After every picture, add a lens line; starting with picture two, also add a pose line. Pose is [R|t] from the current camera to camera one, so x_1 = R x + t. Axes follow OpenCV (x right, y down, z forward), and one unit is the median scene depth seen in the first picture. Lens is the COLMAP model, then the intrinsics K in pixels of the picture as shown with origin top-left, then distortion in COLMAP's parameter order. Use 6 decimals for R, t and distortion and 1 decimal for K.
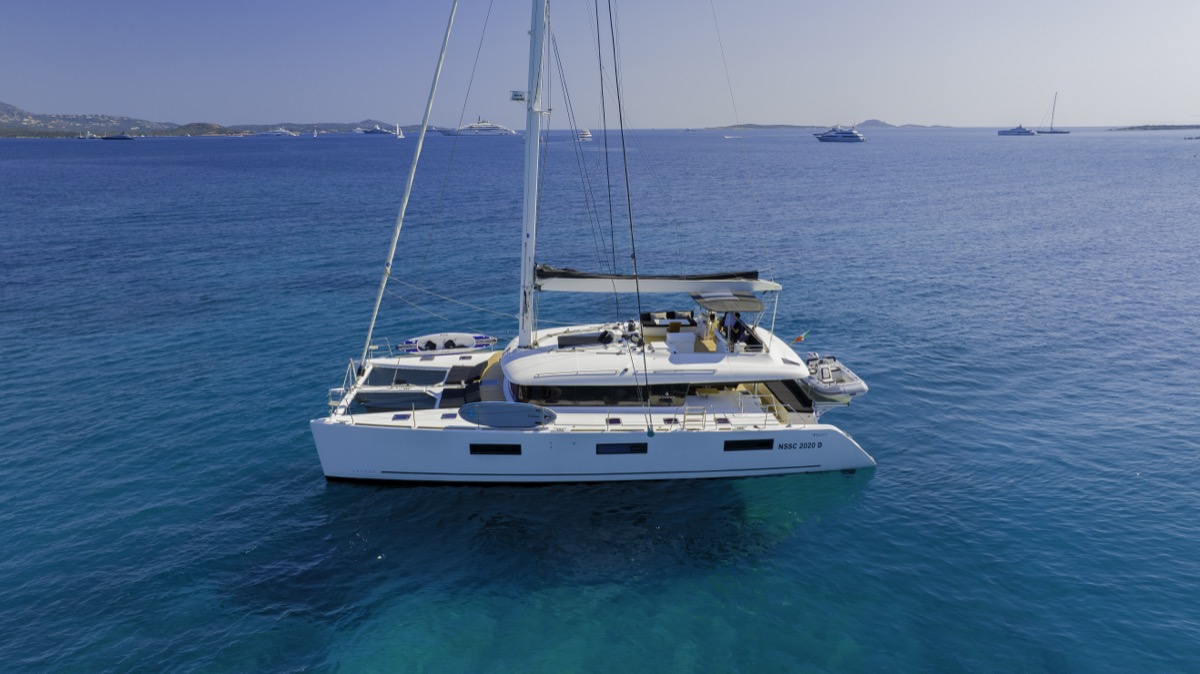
lens RADIAL K [[835.6, 0, 602.2], [0, 835.6, 333.4], [0, 0, 1]] dist [-0.032375, 0.020625]
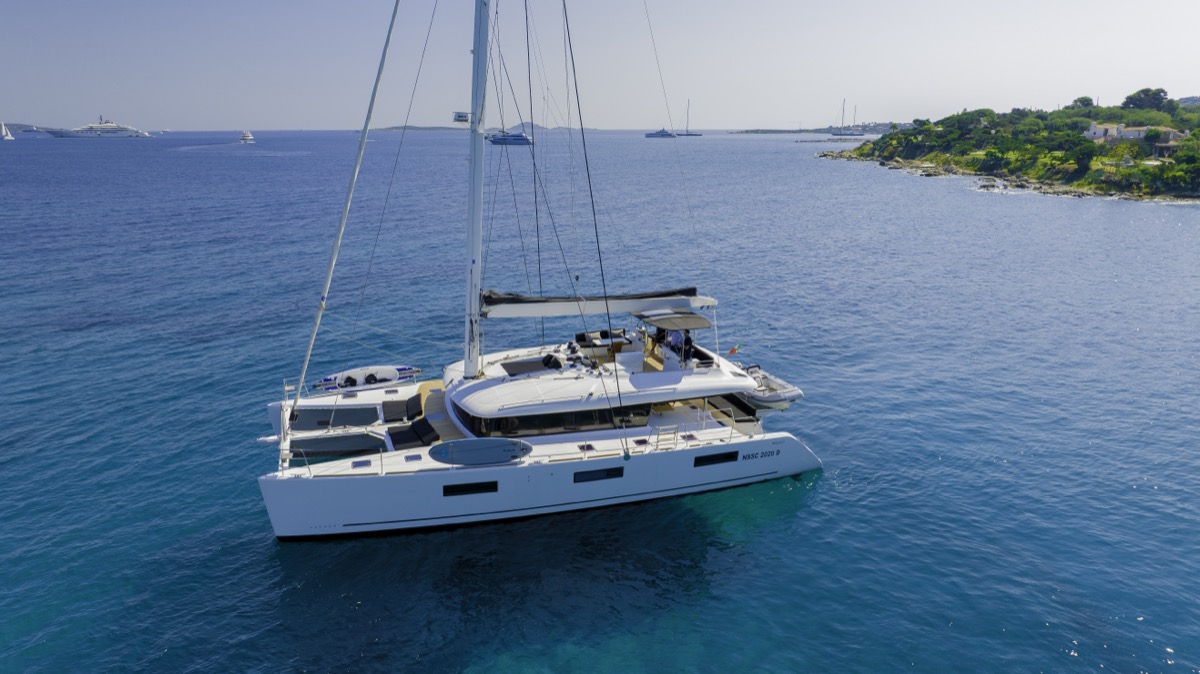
lens RADIAL K [[835.6, 0, 602.2], [0, 835.6, 333.4], [0, 0, 1]] dist [-0.032375, 0.020625]
pose [[0.967837, -0.057262, 0.244975, -0.186350], [0.058948, 0.998261, 0.000452, -0.026719], [-0.244575, 0.014003, 0.969529, 0.034592]]
